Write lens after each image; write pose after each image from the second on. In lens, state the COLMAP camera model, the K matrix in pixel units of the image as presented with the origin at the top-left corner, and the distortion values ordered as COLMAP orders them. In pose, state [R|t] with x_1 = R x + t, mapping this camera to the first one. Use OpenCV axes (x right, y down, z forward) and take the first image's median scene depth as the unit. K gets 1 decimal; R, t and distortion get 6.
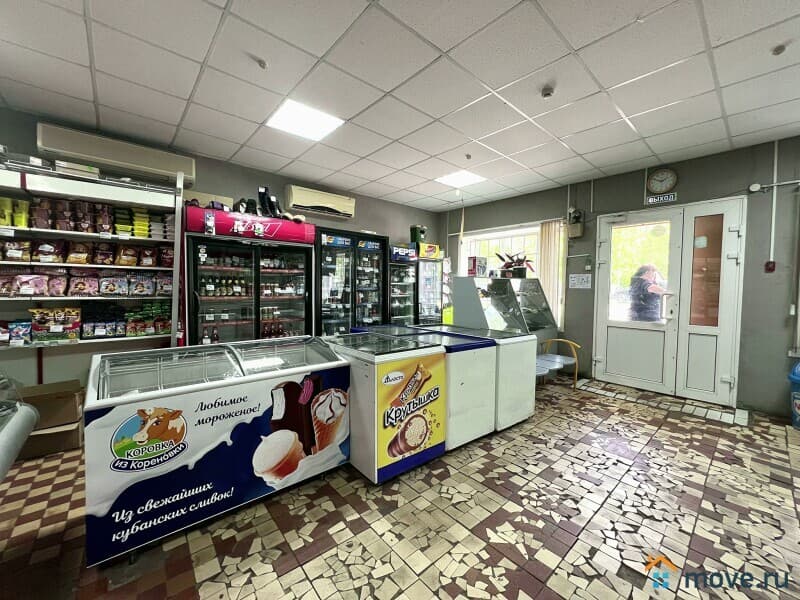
lens RADIAL K [[319.8, 0, 399.2], [0, 319.8, 299.2], [0, 0, 1]] dist [-0.003161, 0.001376]
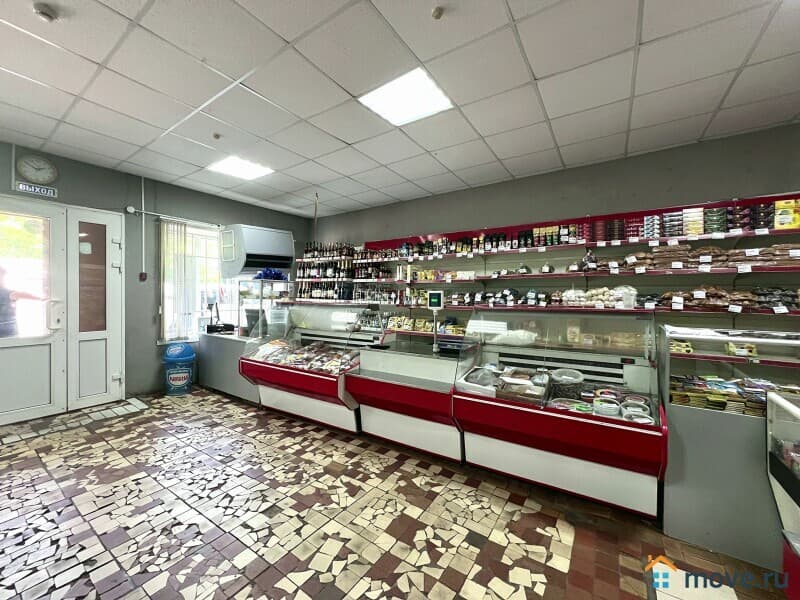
lens RADIAL K [[319.8, 0, 398.7], [0, 319.8, 298.7], [0, 0, 1]] dist [-0.003161, 0.001376]
pose [[-0.253432, -0.022607, 0.967089, -0.413198], [0.034105, 0.998897, 0.032288, -0.029785], [-0.966752, 0.041165, -0.252382, 0.477524]]
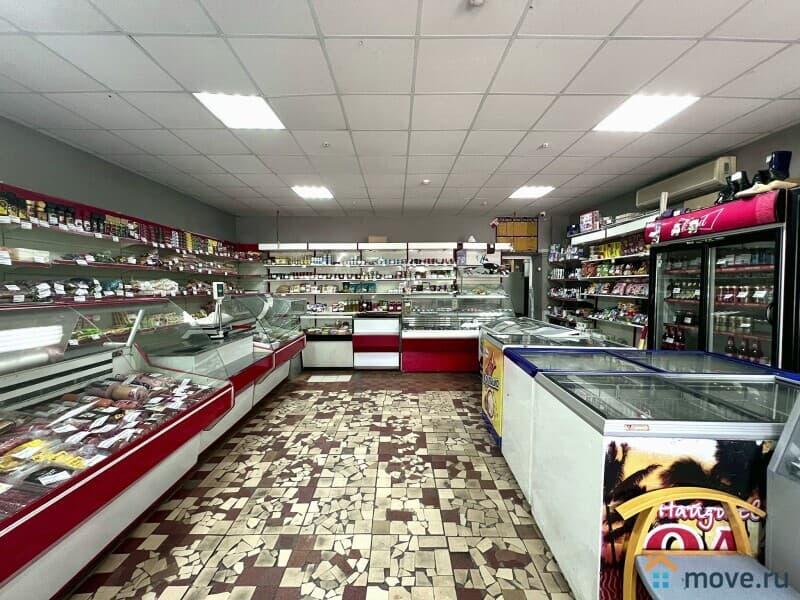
lens RADIAL K [[319.8, 0, 398.1], [0, 319.8, 298.2], [0, 0, 1]] dist [-0.003161, 0.001376]
pose [[-0.656184, 0.017234, -0.754404, 1.126437], [-0.037898, 0.997725, 0.055757, -0.049291], [0.753649, 0.065177, -0.654038, 1.395228]]
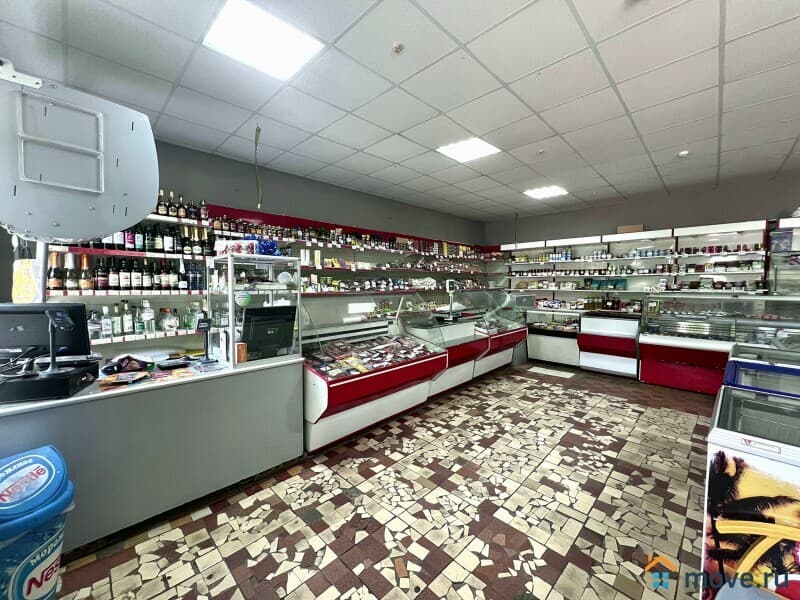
lens RADIAL K [[319.8, 0, 398.6], [0, 319.8, 298.0], [0, 0, 1]] dist [-0.003161, 0.001376]
pose [[-0.997565, -0.008396, -0.069237, 1.038490], [-0.014524, 0.995971, 0.088490, -0.065635], [0.068216, 0.089280, -0.993668, 1.726180]]
